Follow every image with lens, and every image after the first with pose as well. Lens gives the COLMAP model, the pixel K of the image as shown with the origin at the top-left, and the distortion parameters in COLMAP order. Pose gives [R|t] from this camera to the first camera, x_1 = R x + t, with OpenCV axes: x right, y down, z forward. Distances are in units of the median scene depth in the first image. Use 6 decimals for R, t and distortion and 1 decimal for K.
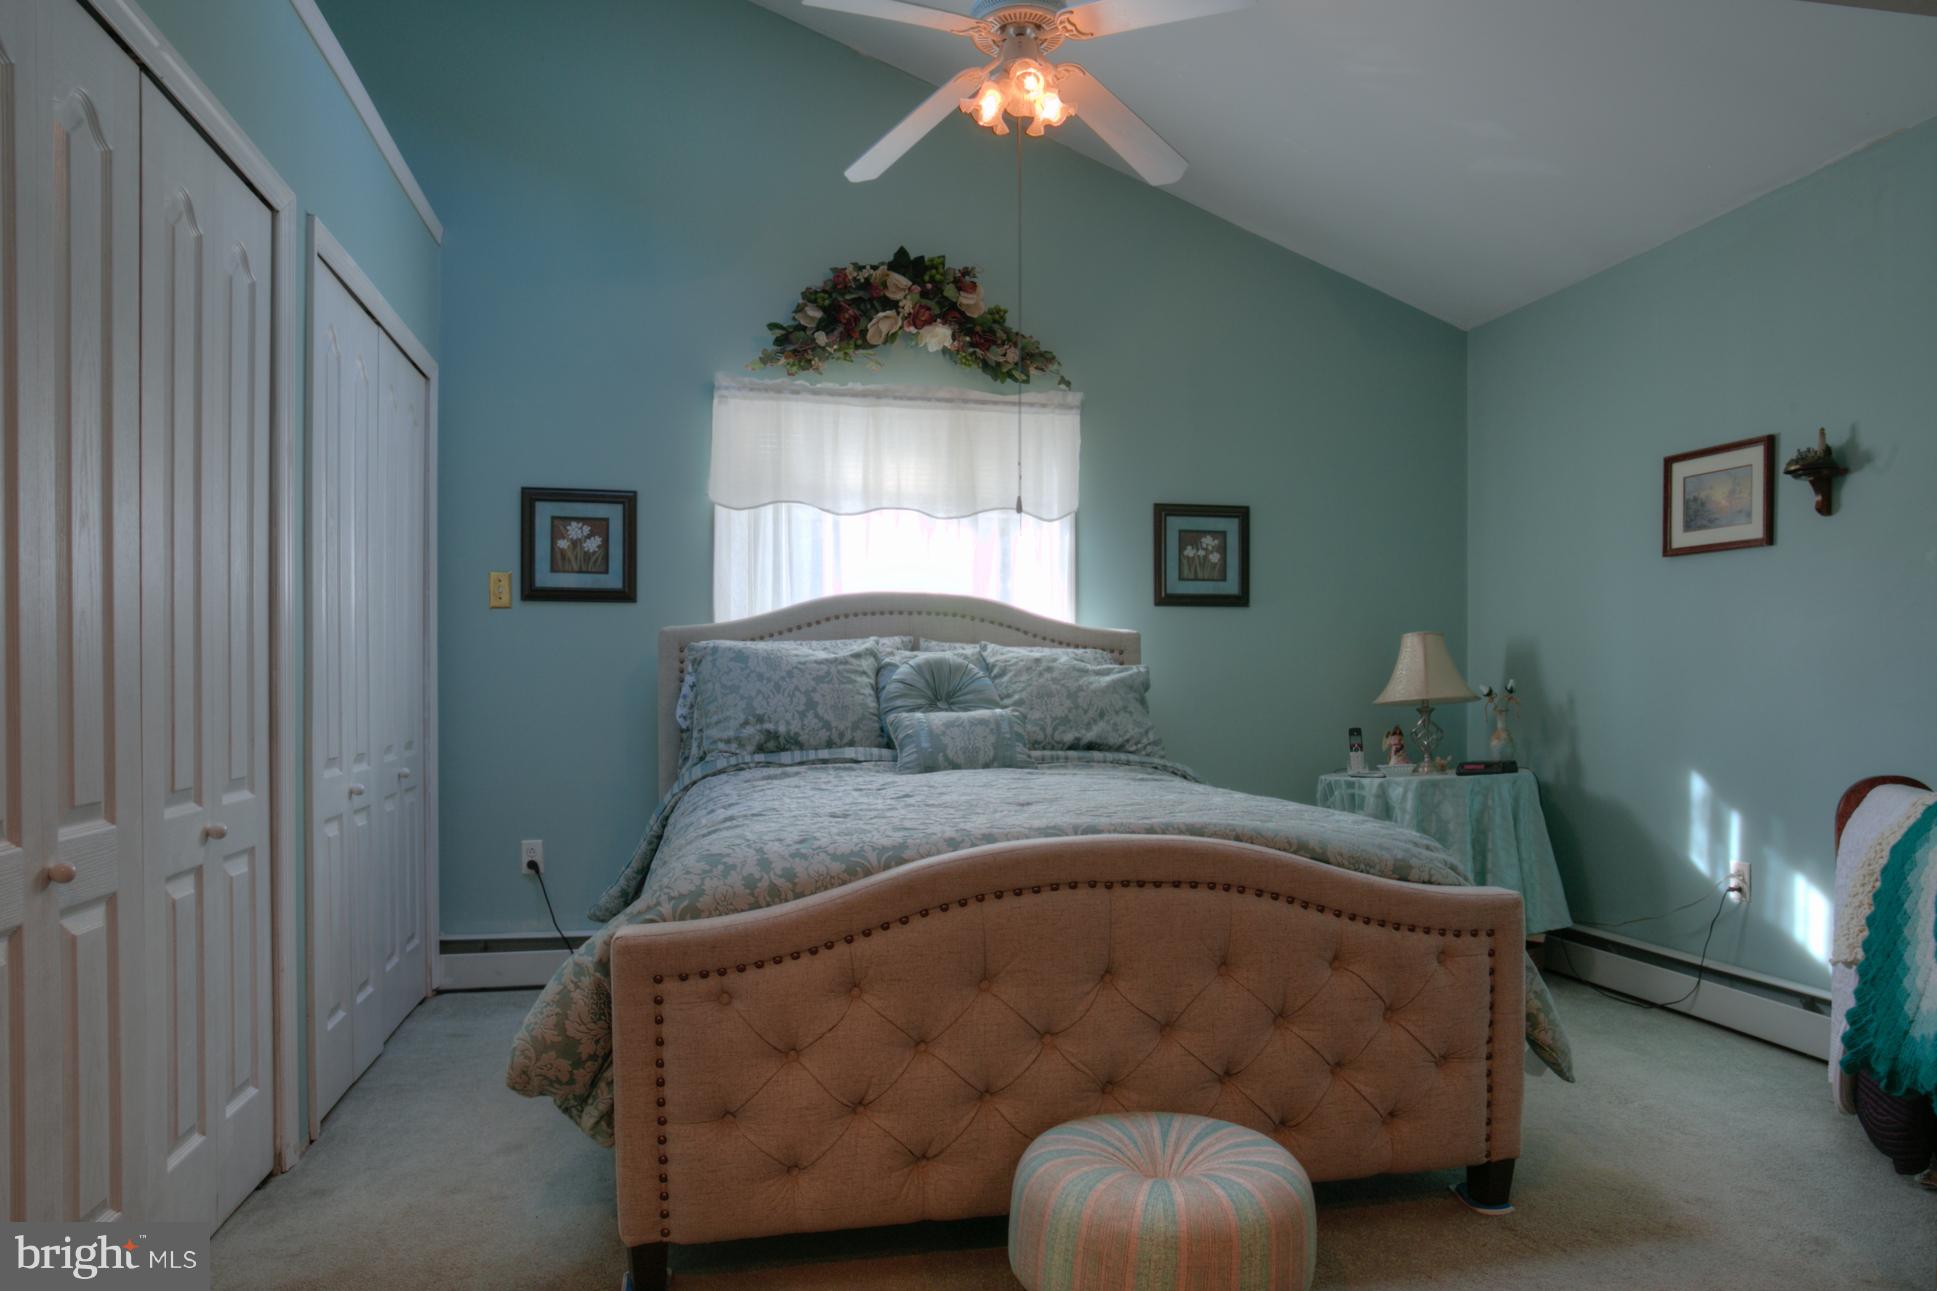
lens RADIAL K [[1260.6, 0, 996.4], [0, 1260.6, 709.7], [0, 0, 1]] dist [-0.055342, 0.020115]
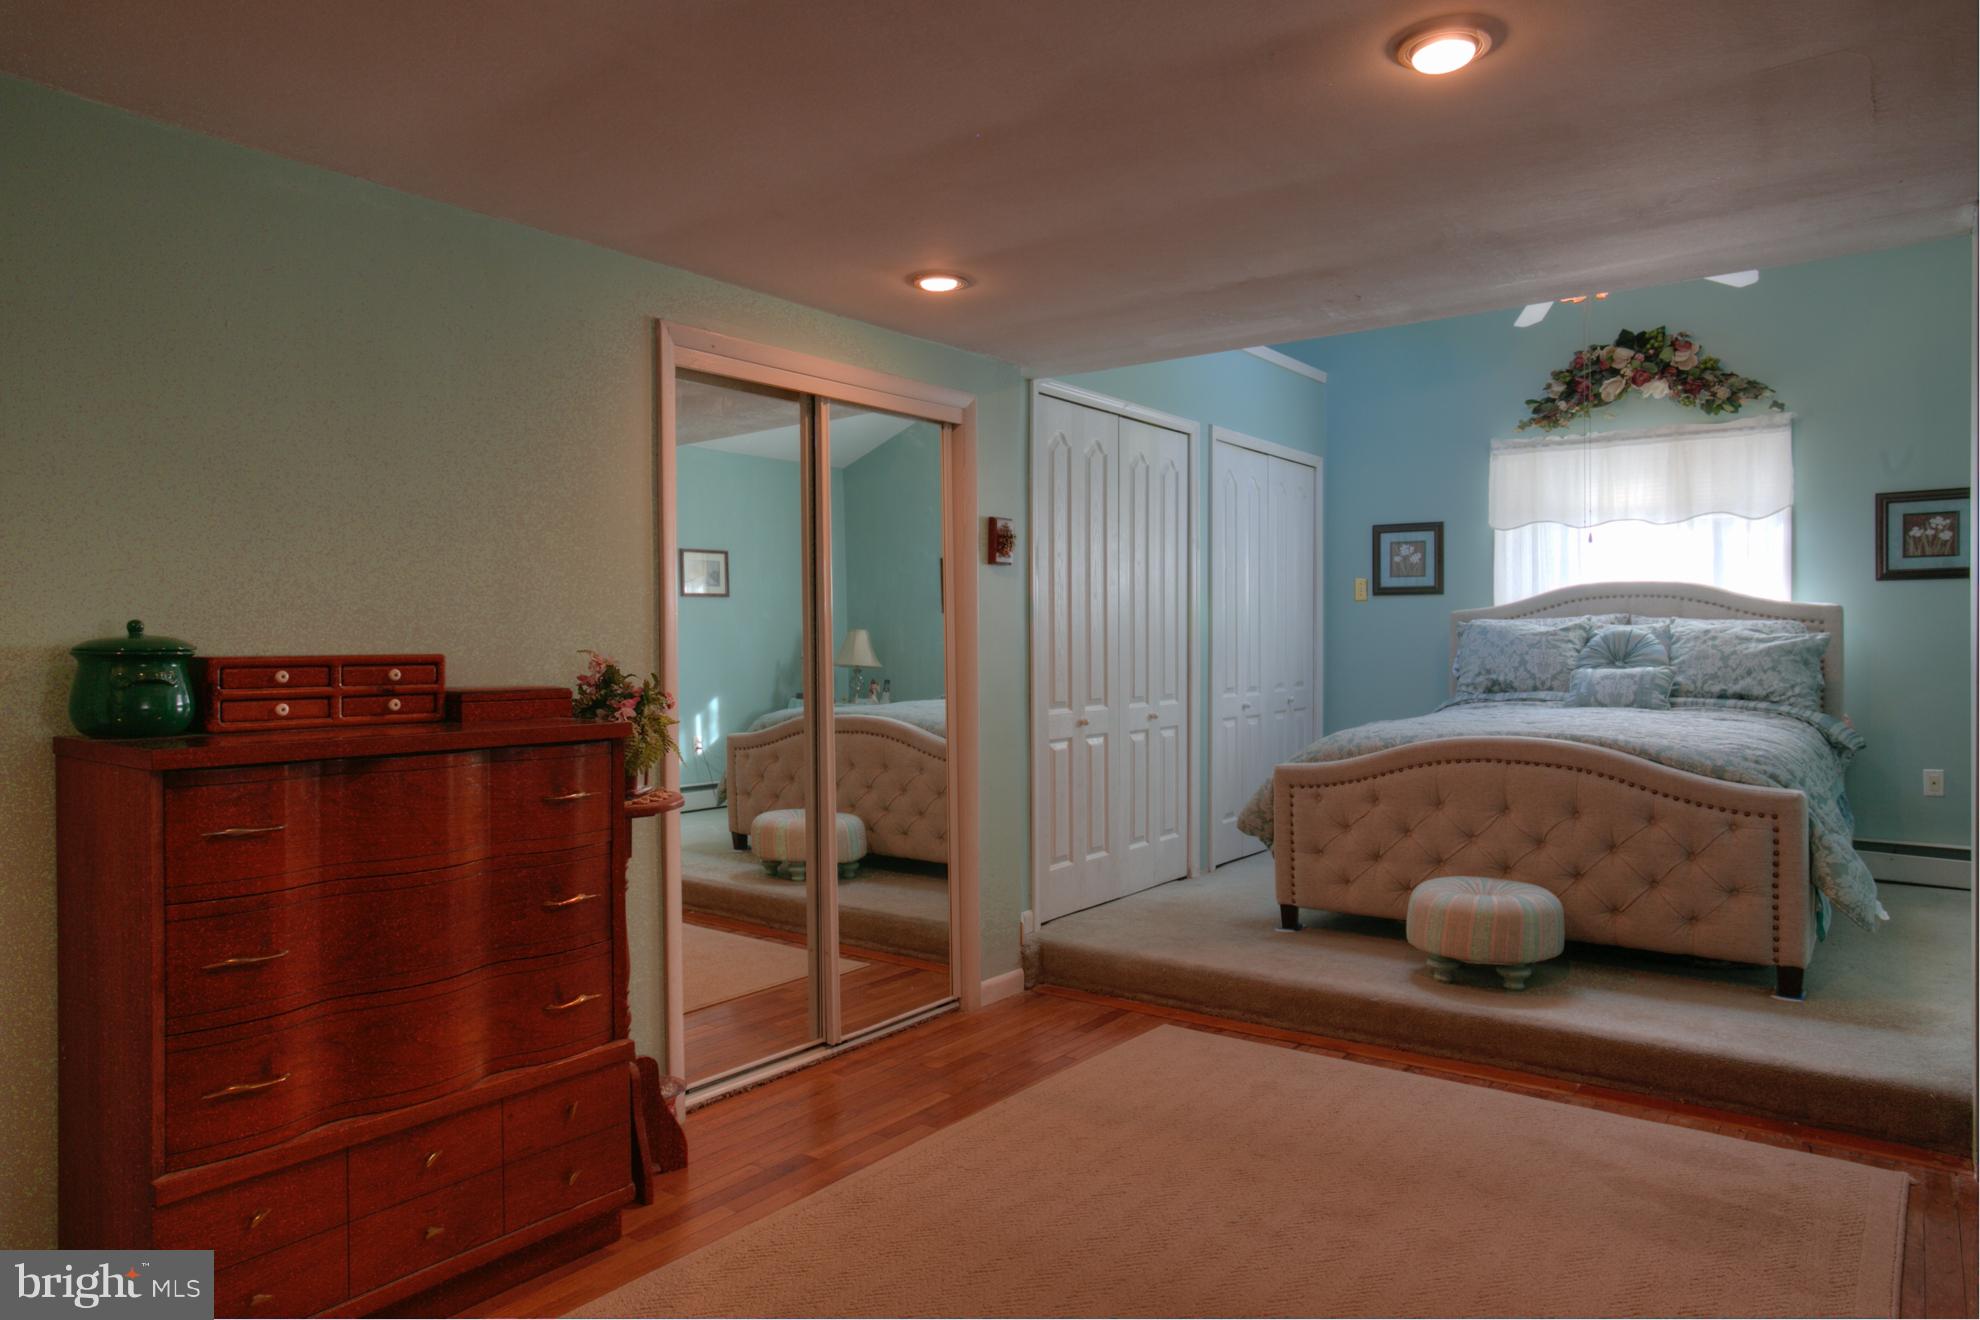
lens RADIAL K [[1288.6, 0, 989.7], [0, 1288.6, 664.3], [0, 0, 1]] dist [-0.055342, 0.020115]
pose [[0.648456, 0.013043, -0.761140, 0.572769], [-0.008653, 0.999915, 0.009763, -0.010808], [0.761203, 0.000256, 0.648514, -0.459747]]
